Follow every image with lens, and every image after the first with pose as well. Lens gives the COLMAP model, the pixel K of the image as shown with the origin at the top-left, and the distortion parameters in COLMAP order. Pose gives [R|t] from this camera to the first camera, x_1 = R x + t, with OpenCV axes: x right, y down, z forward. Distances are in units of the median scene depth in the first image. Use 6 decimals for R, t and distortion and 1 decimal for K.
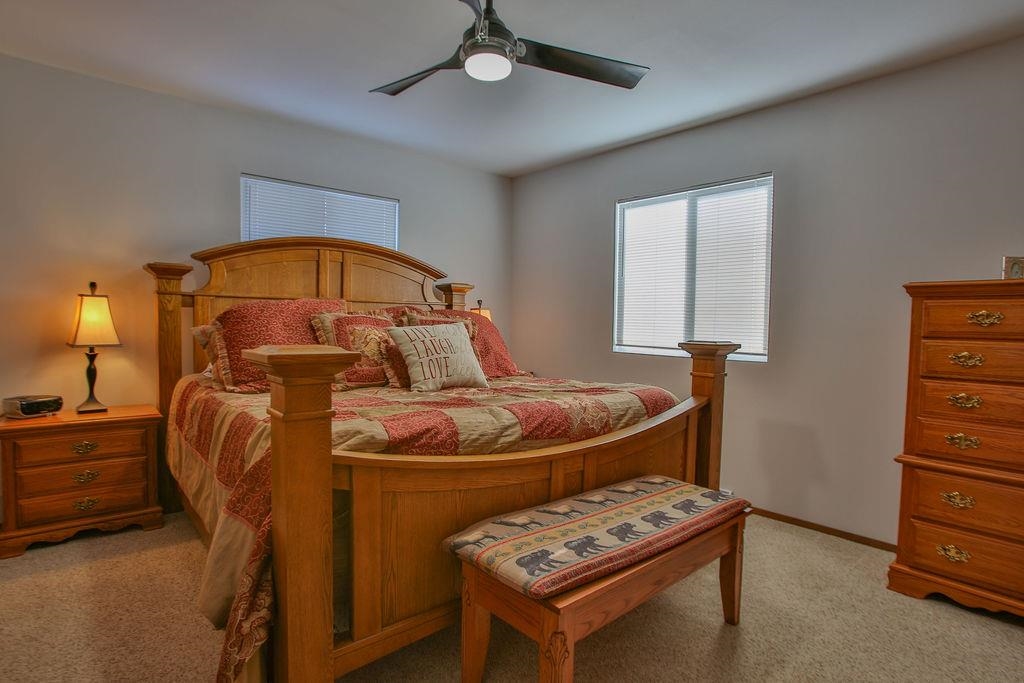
lens RADIAL K [[515.4, 0, 510.5], [0, 515.4, 340.2], [0, 0, 1]] dist [-0.053144, 0.017802]
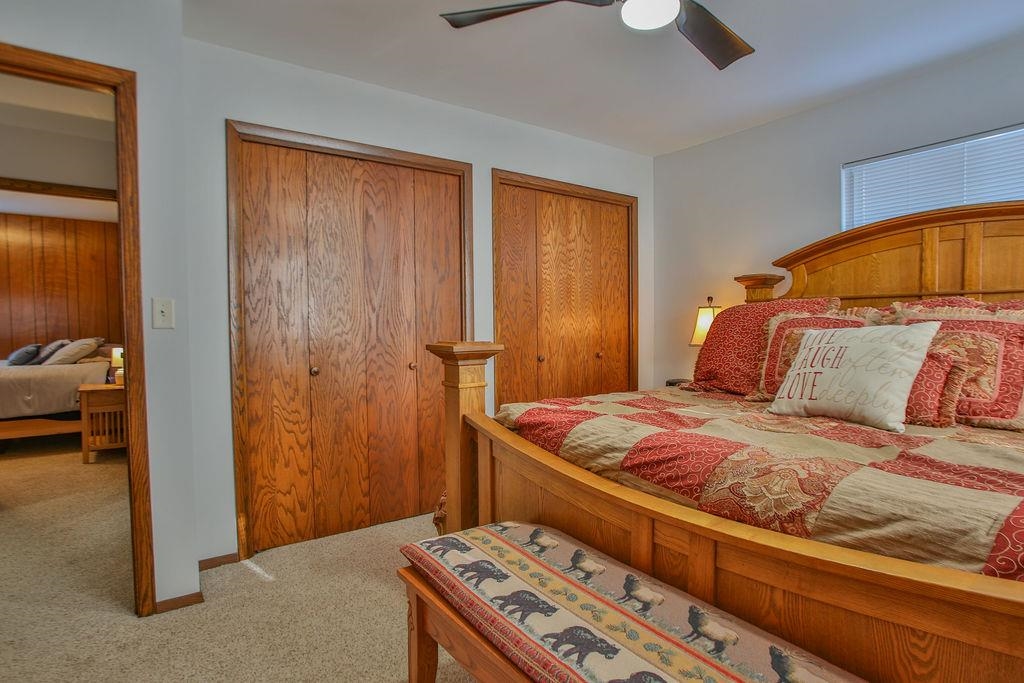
lens RADIAL K [[515.4, 0, 510.9], [0, 515.4, 343.7], [0, 0, 1]] dist [-0.053144, 0.017802]
pose [[-0.057350, 0.020264, -0.998148, 0.695361], [-0.026558, 0.999409, 0.021816, -0.011358], [0.998001, 0.027760, -0.056778, 0.740446]]
